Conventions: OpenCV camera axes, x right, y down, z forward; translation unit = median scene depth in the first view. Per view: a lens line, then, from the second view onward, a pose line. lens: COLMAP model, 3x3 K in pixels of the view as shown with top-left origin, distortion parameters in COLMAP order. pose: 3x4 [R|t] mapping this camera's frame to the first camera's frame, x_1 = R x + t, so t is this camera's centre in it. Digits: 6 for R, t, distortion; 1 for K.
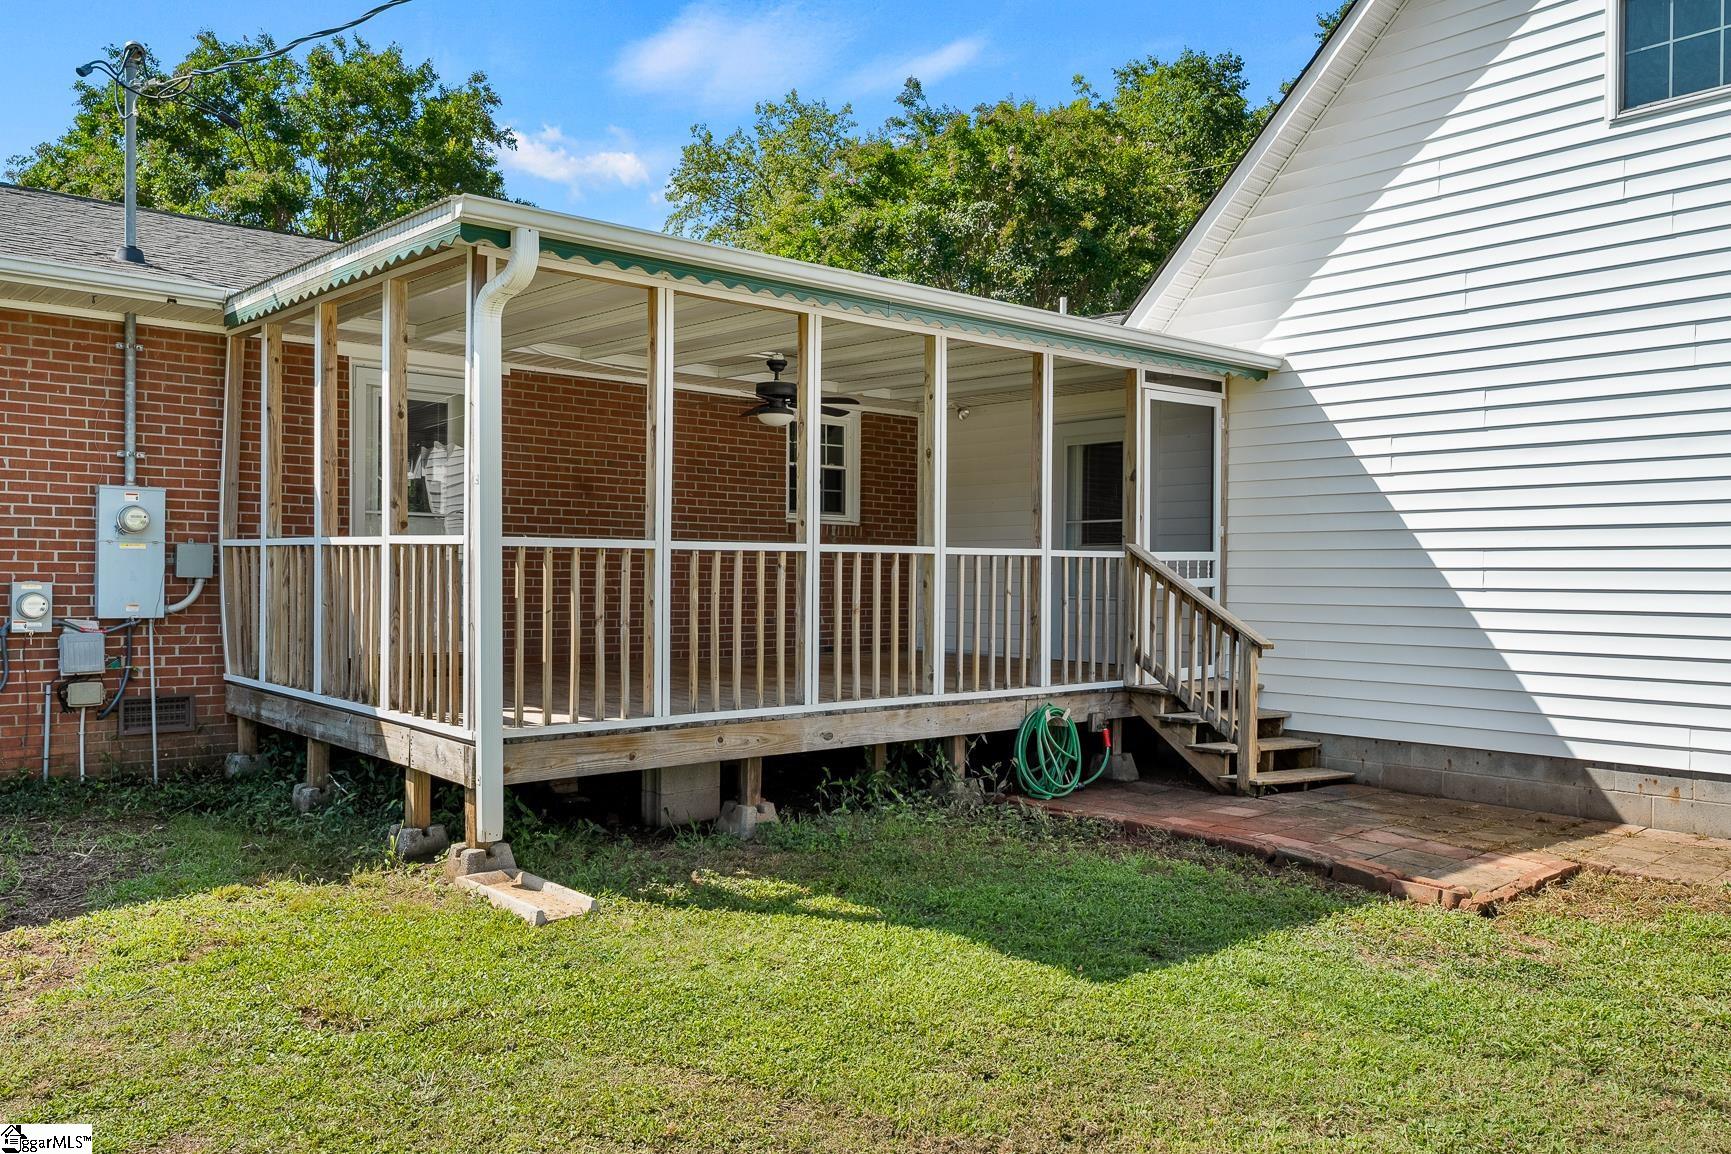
lens RADIAL K [[1340.8, 0, 865.5], [0, 1340.8, 577.0], [0, 0, 1]] dist [0.000307, 0.000240]
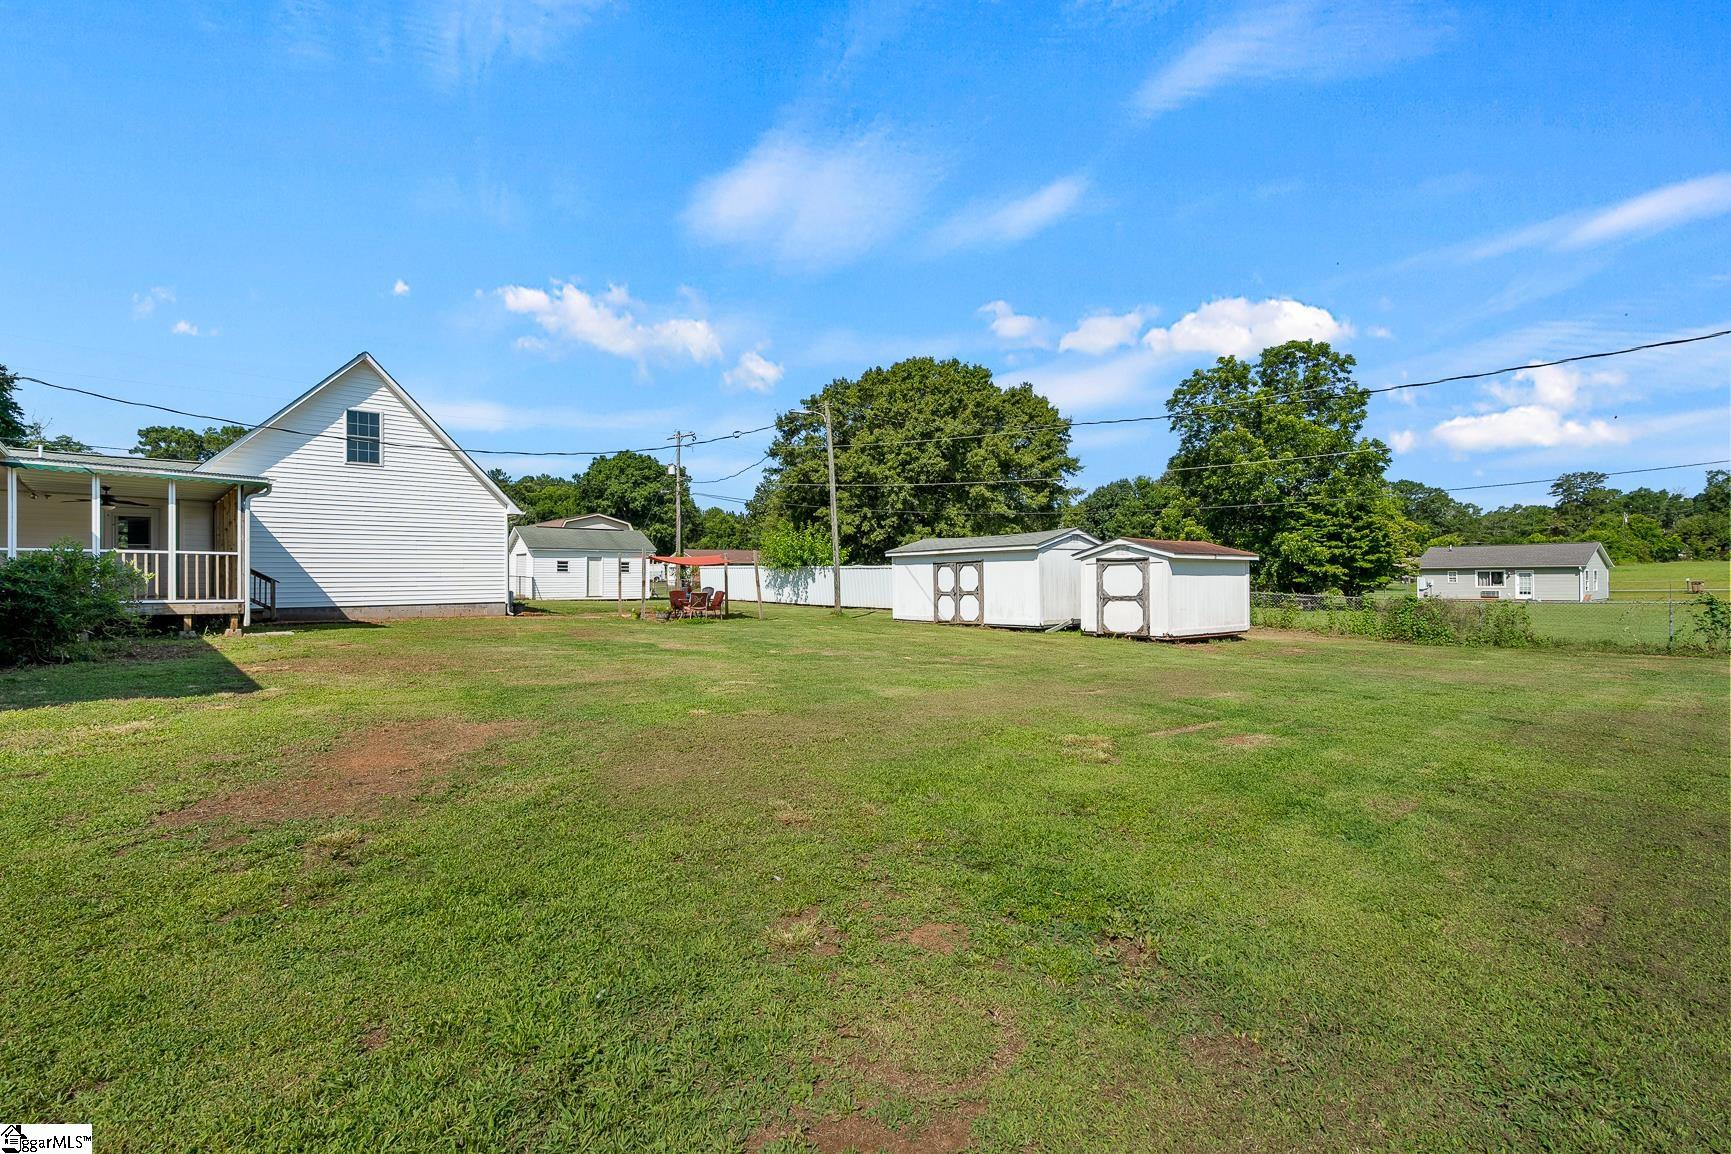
lens RADIAL K [[786.1, 0, 865.5], [0, 786.1, 577.0], [0, 0, 1]] dist [-0.014978, 0.000063]
pose [[-0.056623, -0.005285, 0.998382, -1.692534], [-0.010105, 0.999938, 0.004721, 0.009512], [-0.998344, -0.009822, -0.056673, -0.467050]]
